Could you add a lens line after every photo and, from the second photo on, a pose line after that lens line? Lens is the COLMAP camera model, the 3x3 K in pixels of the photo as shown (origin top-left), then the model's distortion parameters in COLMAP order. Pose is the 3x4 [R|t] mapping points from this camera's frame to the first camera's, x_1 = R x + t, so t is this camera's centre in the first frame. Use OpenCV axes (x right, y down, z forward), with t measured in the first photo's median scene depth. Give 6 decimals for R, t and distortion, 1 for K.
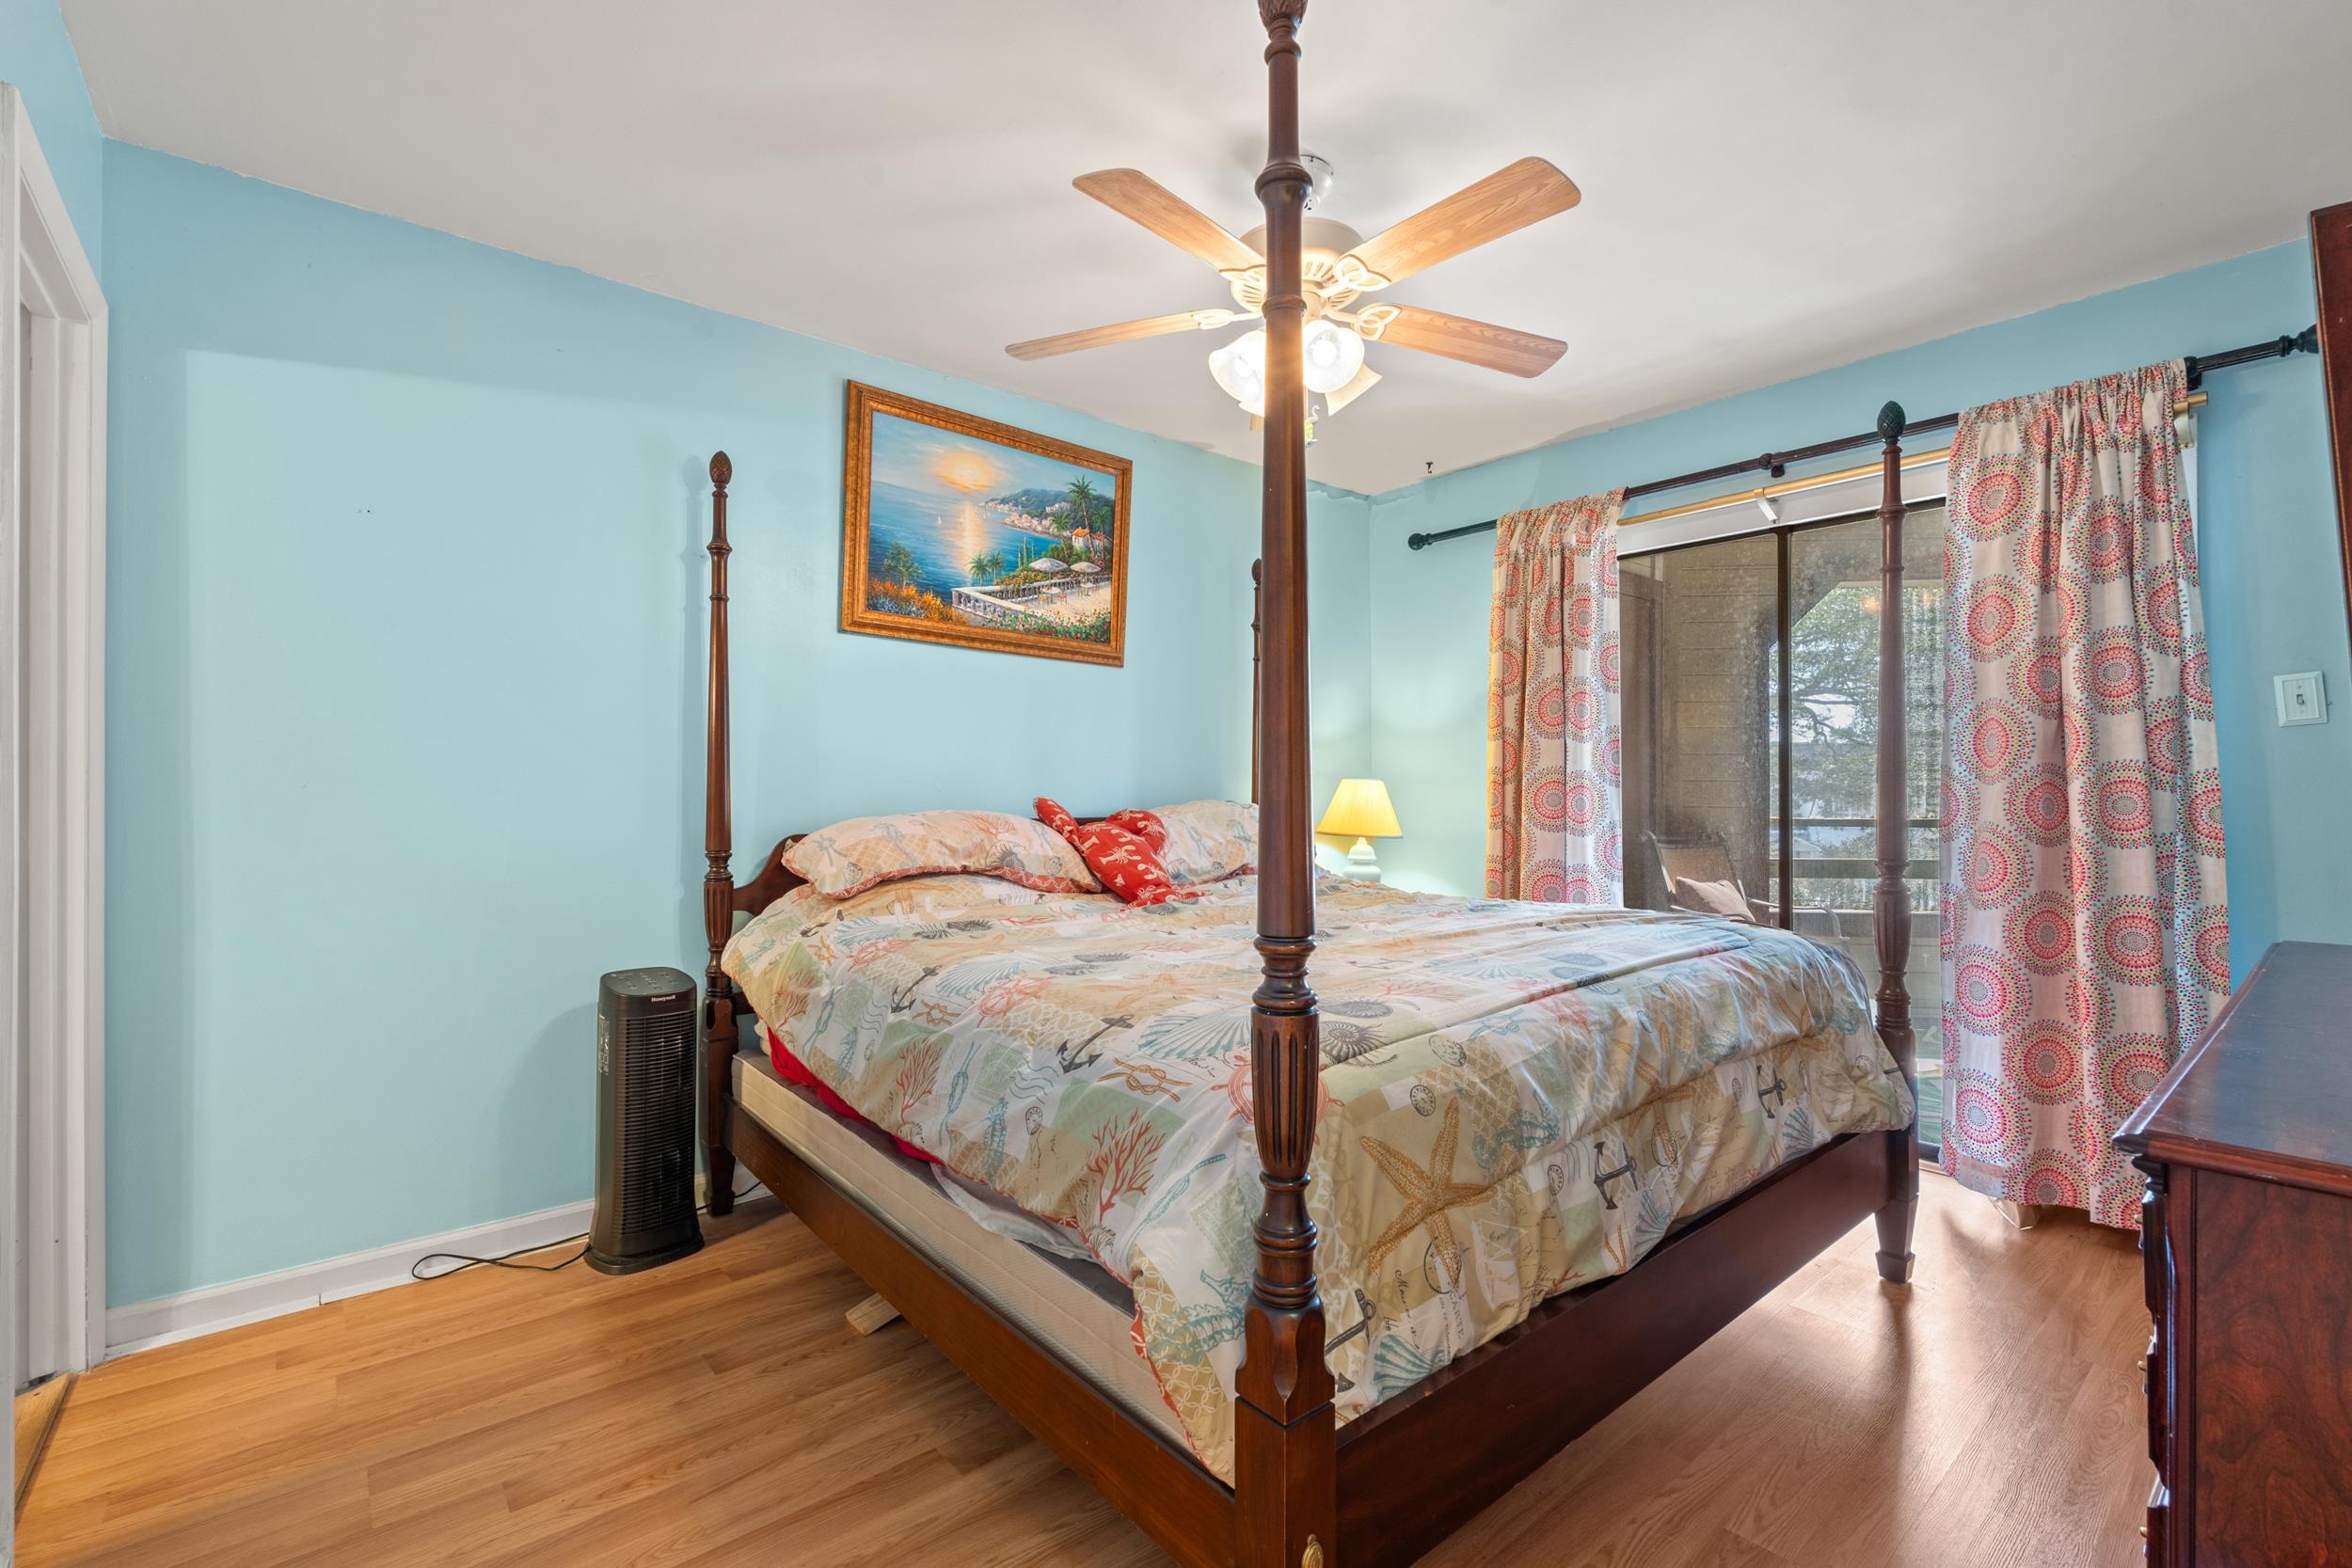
lens RADIAL K [[1045.9, 0, 1191.2], [0, 1045.9, 785.6], [0, 0, 1]] dist [-0.002387, -0.000156]
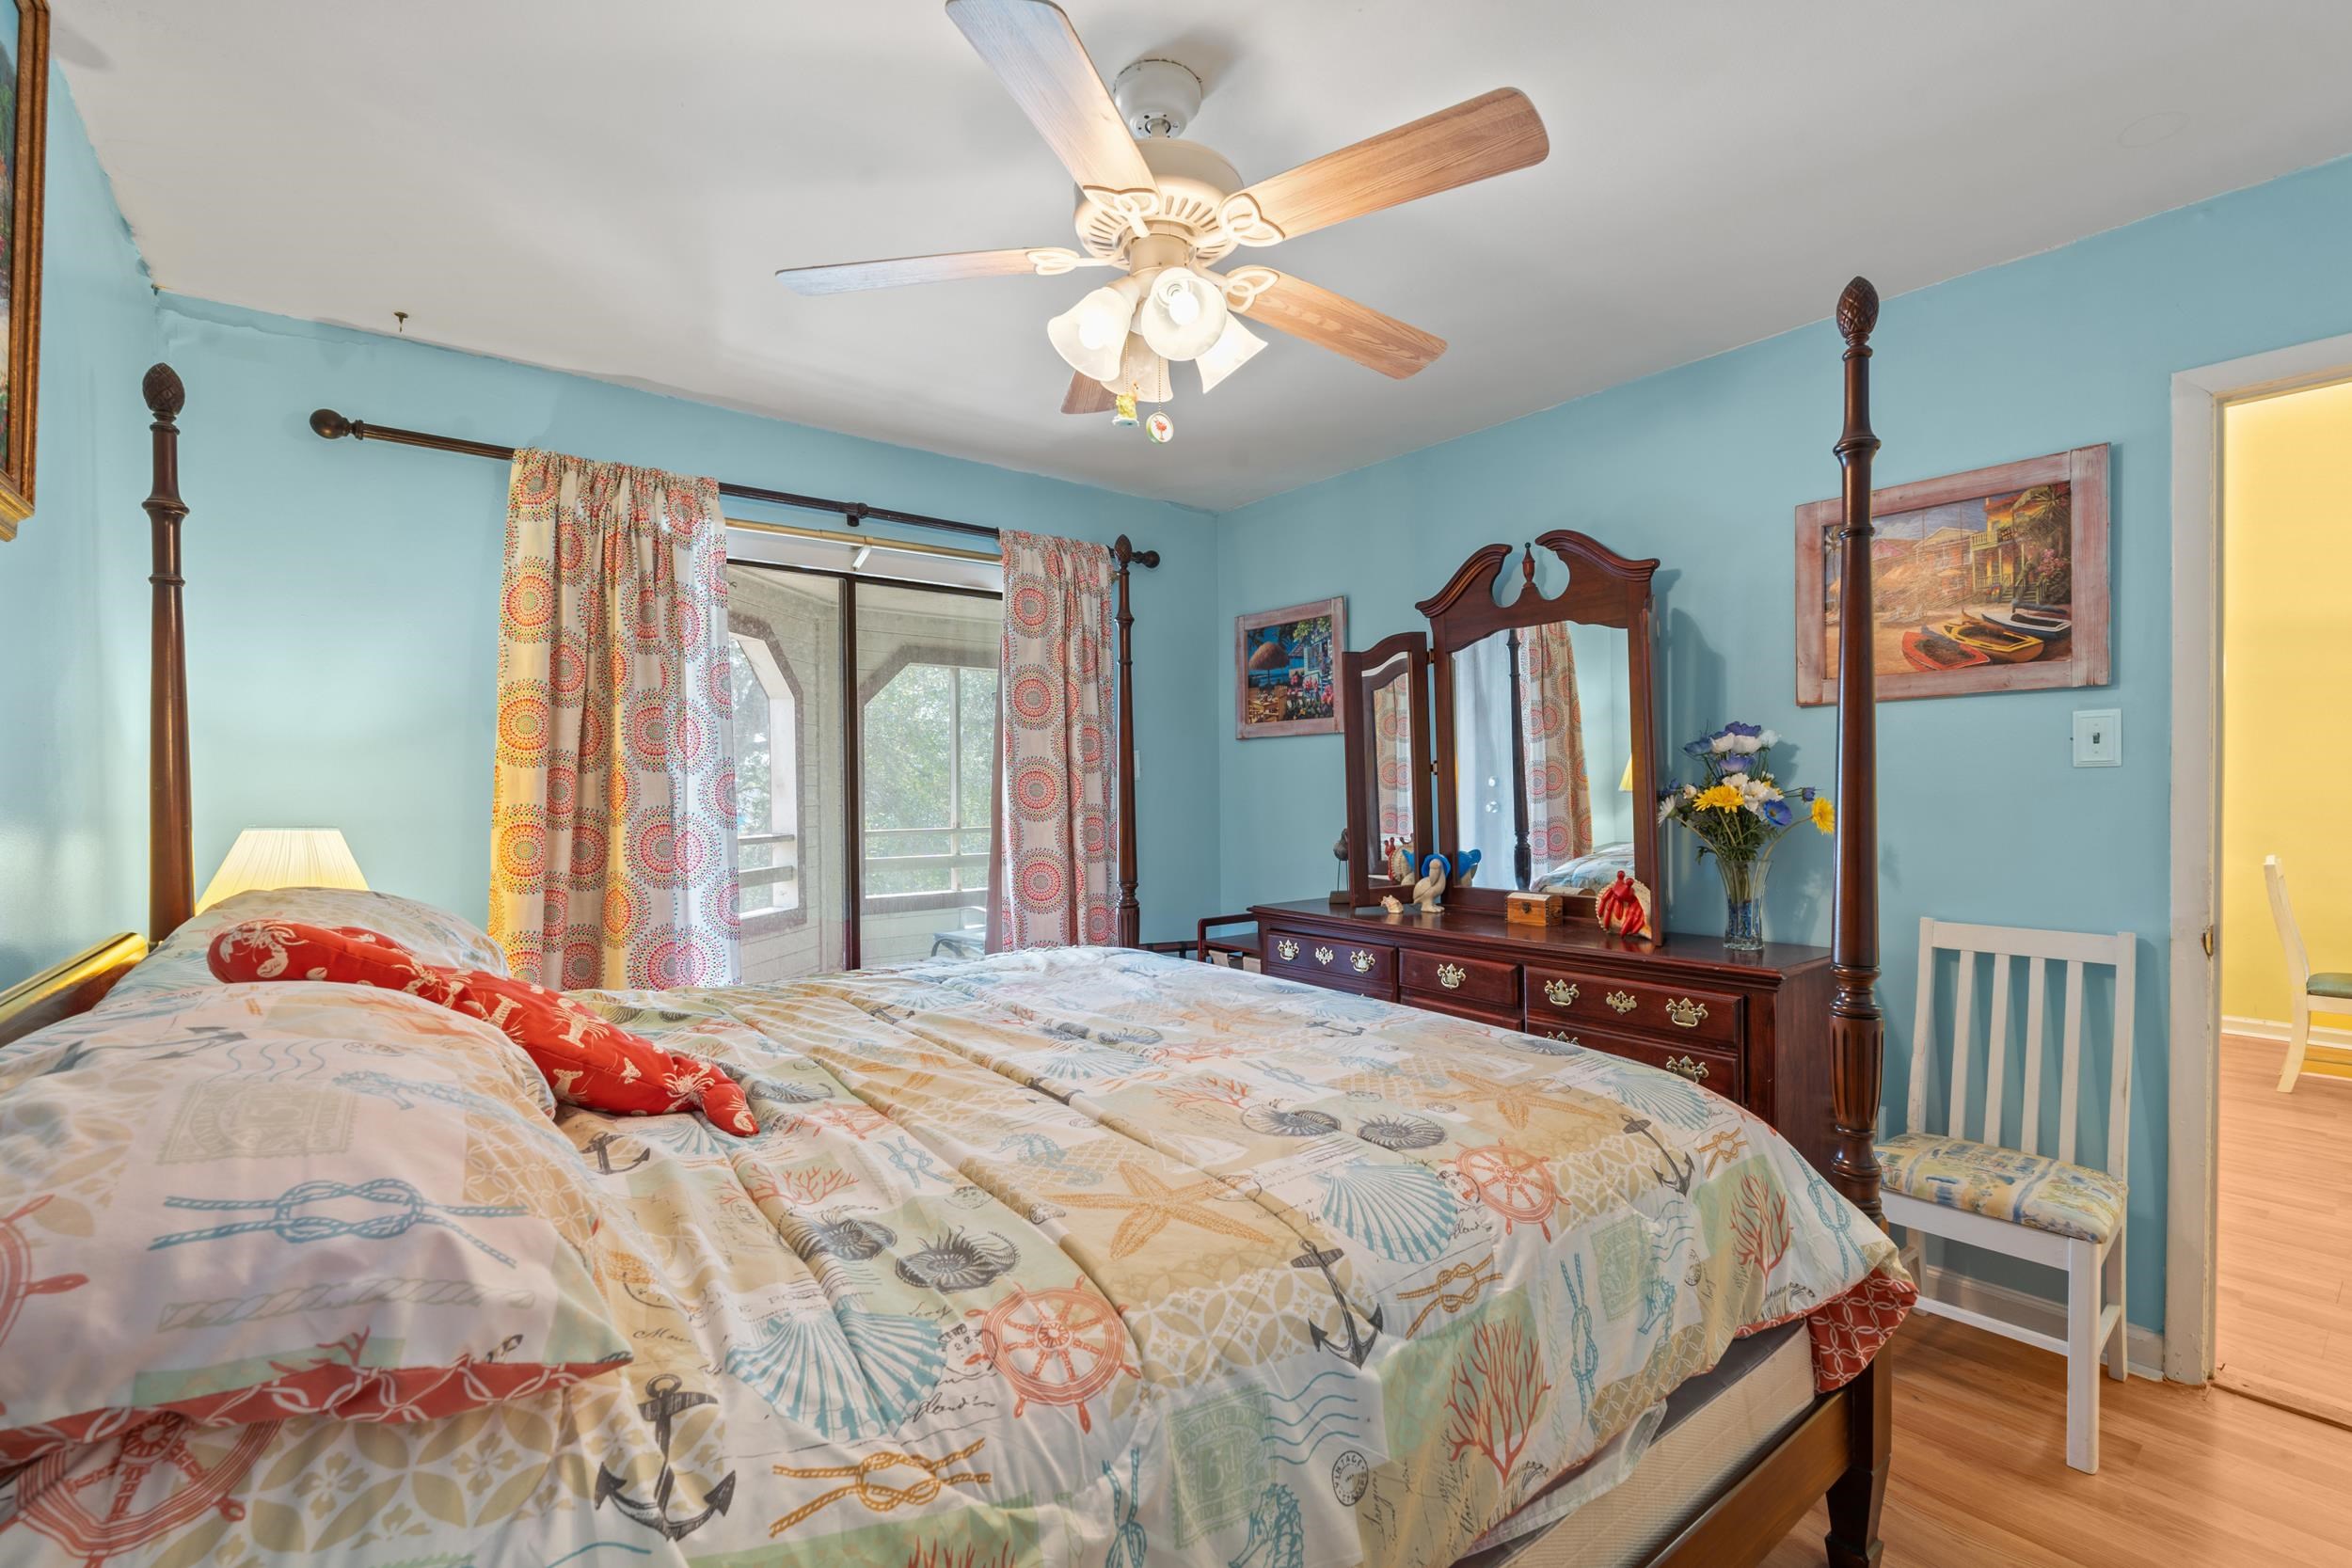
lens RADIAL K [[1045.9, 0, 1191.2], [0, 1045.9, 785.6], [0, 0, 1]] dist [-0.002387, -0.000156]
pose [[0.024414, 0.006465, 0.999681, -0.450864], [0.000392, 0.999979, -0.006476, -0.029991], [-0.999702, 0.000550, 0.024411, 0.616909]]
